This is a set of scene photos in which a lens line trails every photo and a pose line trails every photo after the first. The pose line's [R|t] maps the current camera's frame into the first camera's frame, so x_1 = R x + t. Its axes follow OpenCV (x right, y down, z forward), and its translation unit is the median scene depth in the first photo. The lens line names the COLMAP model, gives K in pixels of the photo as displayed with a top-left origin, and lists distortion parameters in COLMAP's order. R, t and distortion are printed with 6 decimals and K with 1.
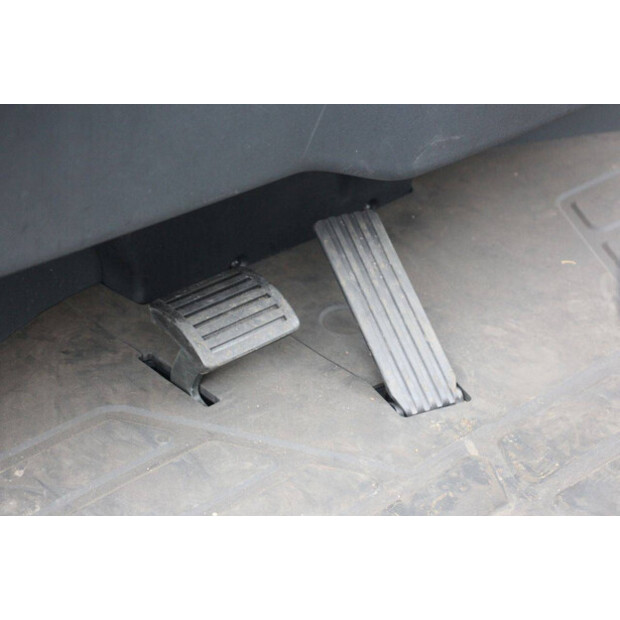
lens RADIAL K [[1453.1, 0, 310.0], [0, 1453.1, 310.0], [0, 0, 1]] dist [0.377180, 0.141735]
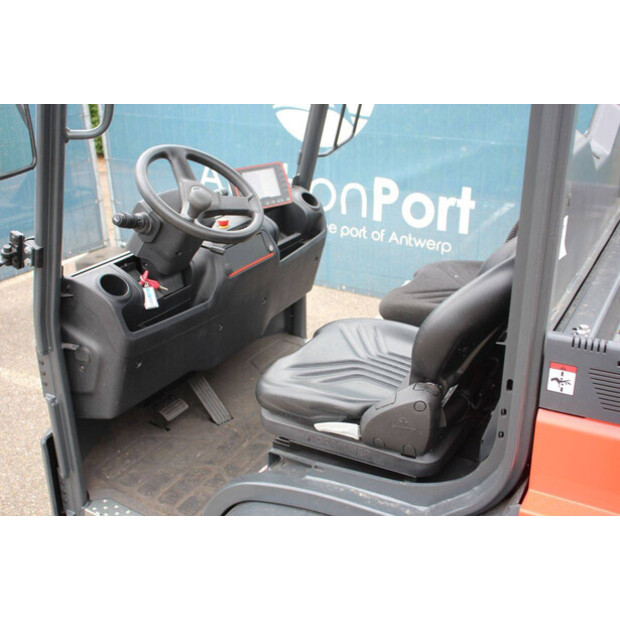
lens RADIAL K [[722.9, 0, 310.0], [0, 722.9, 310.0], [0, 0, 1]] dist [-0.014295, -0.016121]
pose [[0.961163, -0.126550, 0.245256, -0.139847], [0.147792, 0.986527, -0.070162, -0.064093], [-0.233073, 0.103684, 0.966916, -1.022816]]
